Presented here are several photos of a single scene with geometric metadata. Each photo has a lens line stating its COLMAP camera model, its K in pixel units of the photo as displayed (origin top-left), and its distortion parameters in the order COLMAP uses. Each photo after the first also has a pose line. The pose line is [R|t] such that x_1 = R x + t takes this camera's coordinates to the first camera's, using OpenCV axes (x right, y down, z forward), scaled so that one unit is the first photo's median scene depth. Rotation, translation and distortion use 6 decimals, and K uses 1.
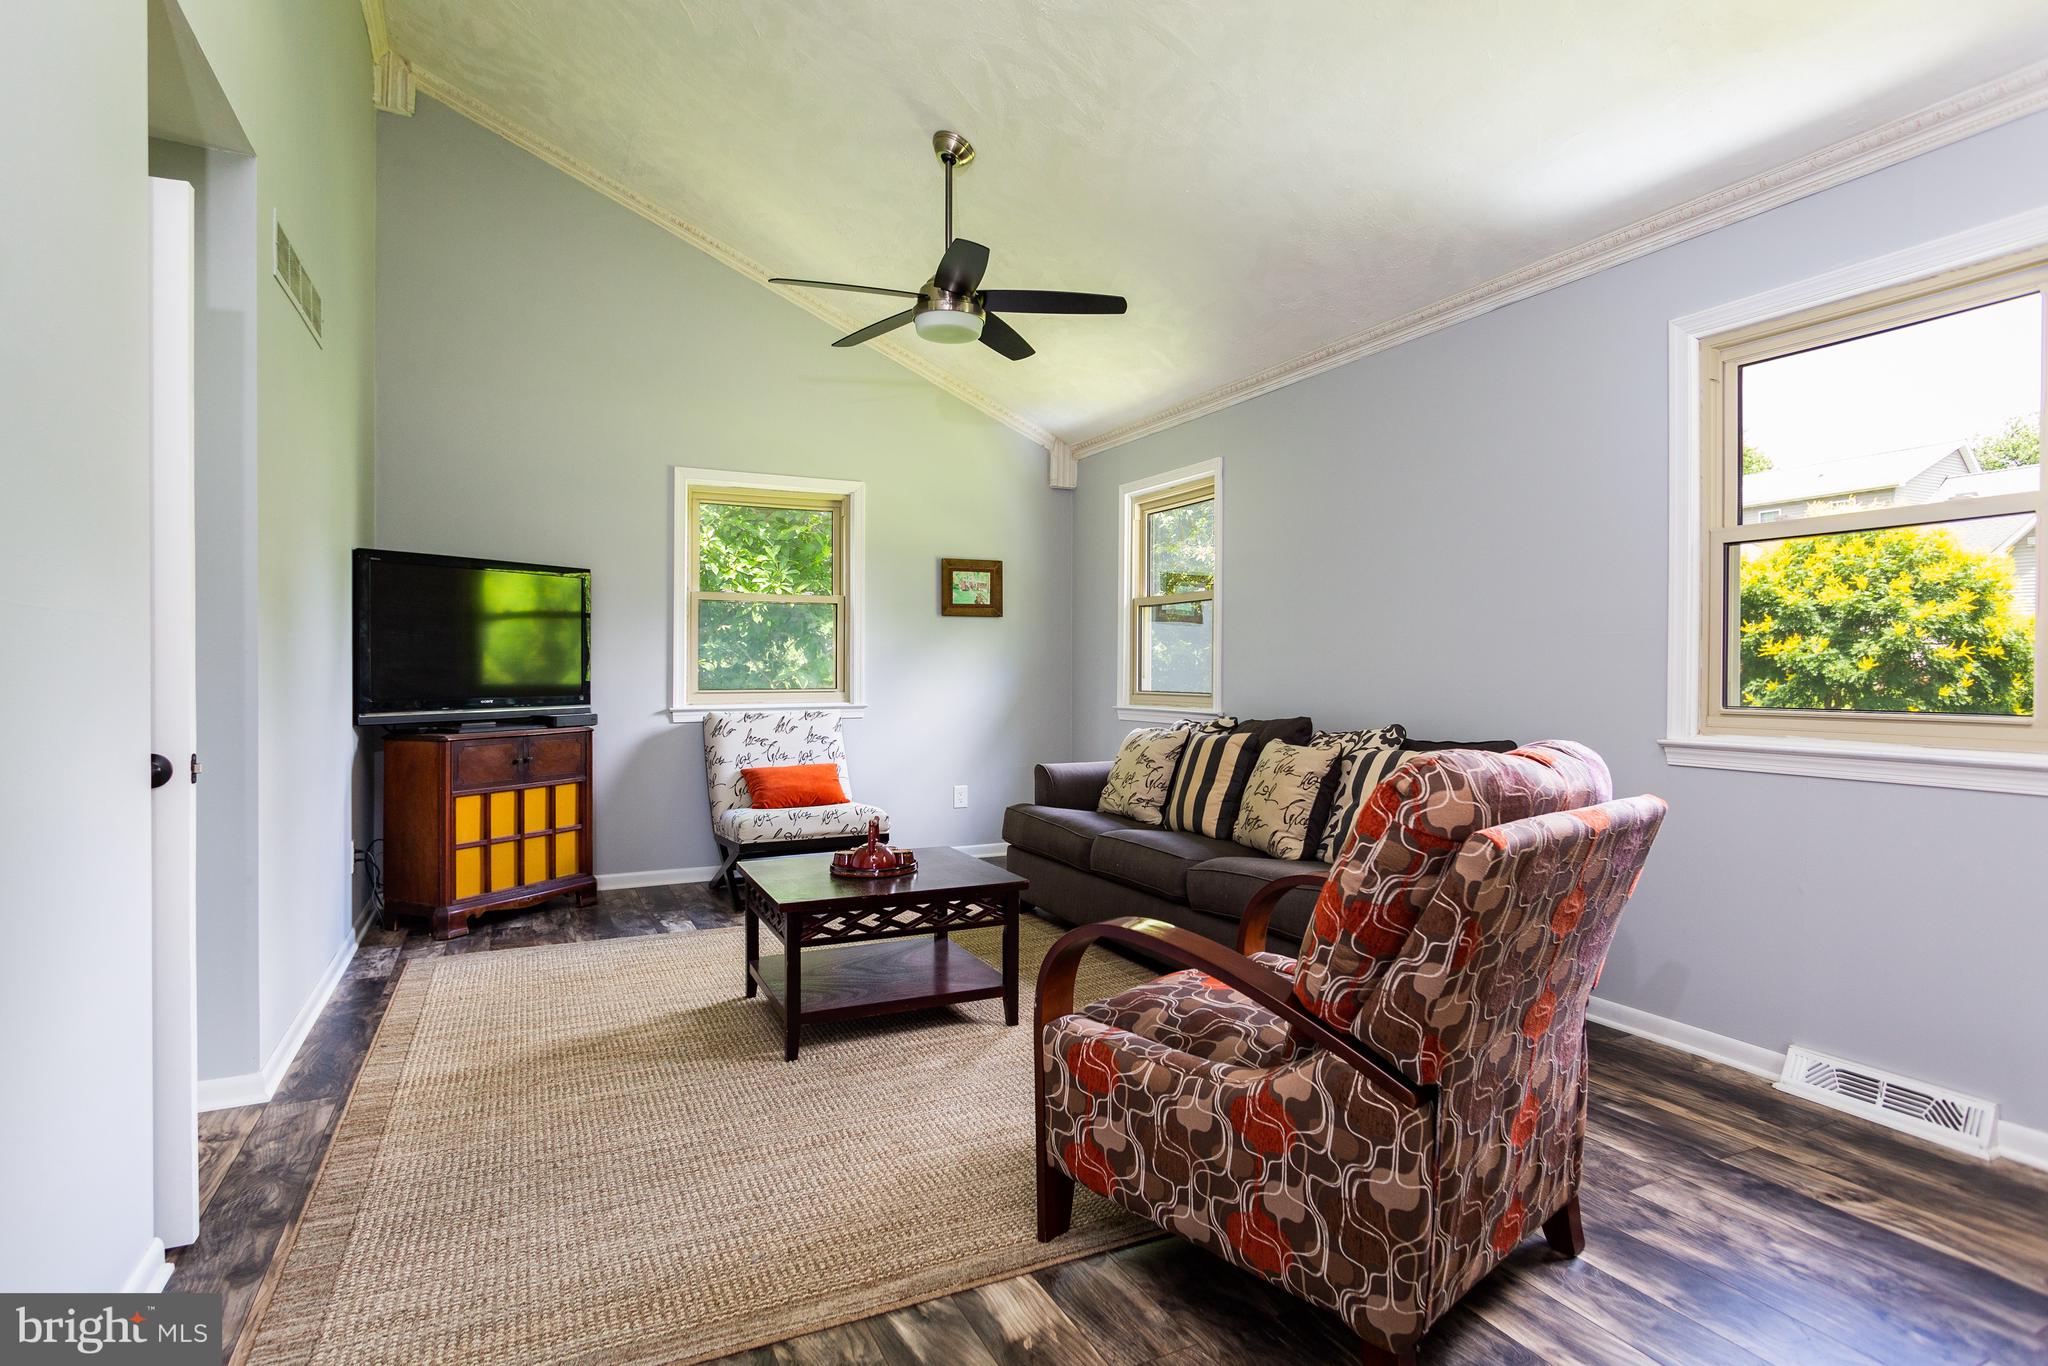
lens RADIAL K [[1077.8, 0, 1110.8], [0, 1077.8, 678.8], [0, 0, 1]] dist [0.001783, 0.002616]
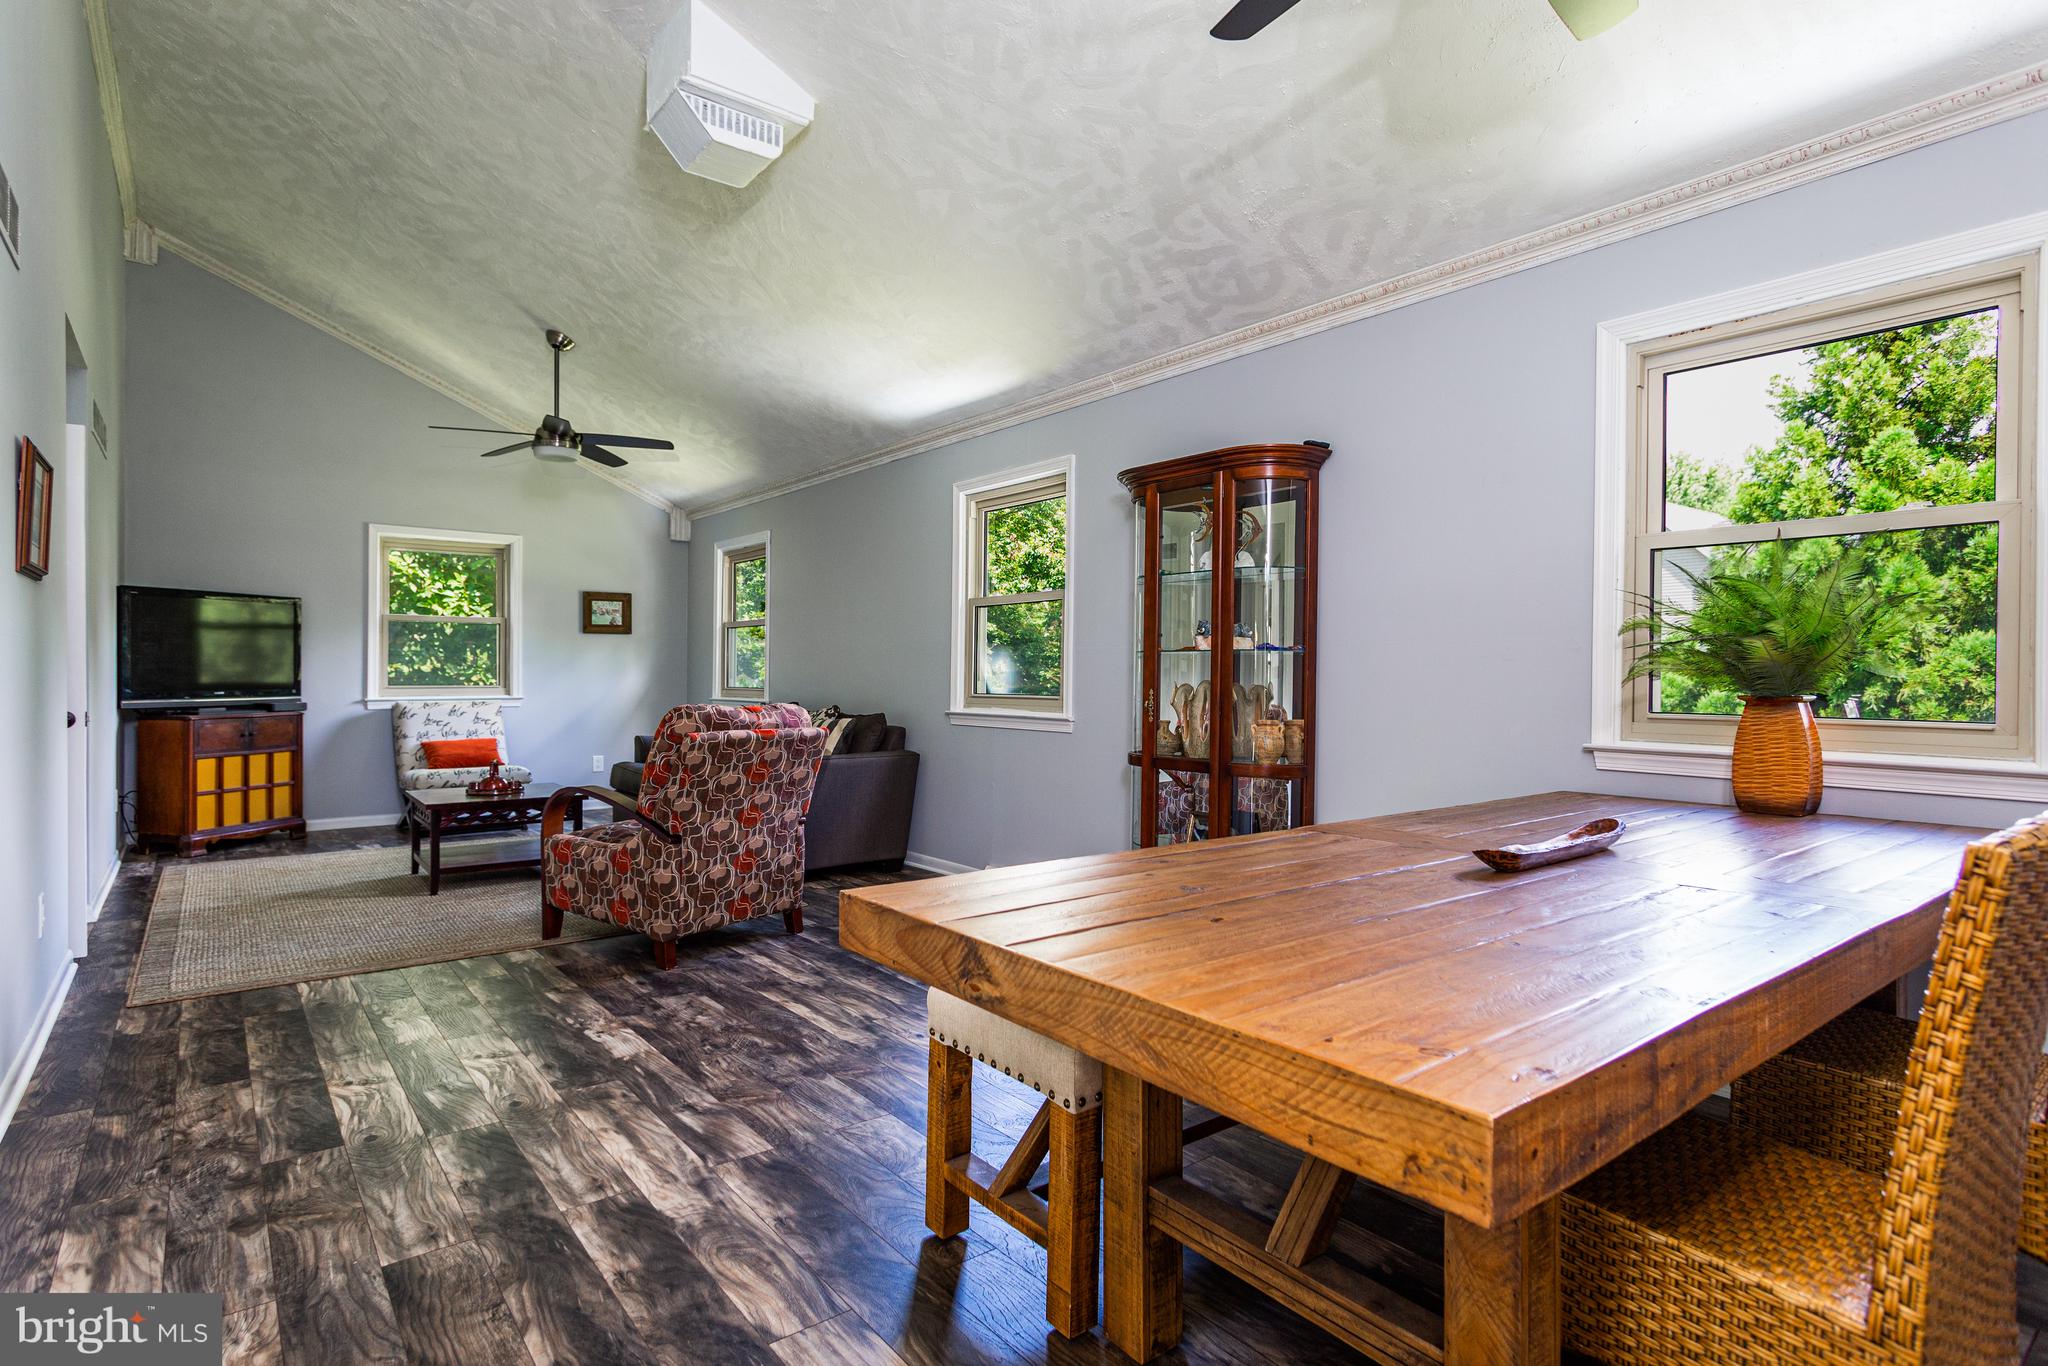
lens RADIAL K [[1032.3, 0, 1024.0], [0, 1032.3, 683.0], [0, 0, 1]] dist [0.018139, -0.000137]
pose [[0.986600, 0.002288, 0.163143, 0.224431], [-0.002374, 0.999997, 0.000334, 0.004913], [-0.163142, -0.000717, 0.986602, -0.491082]]
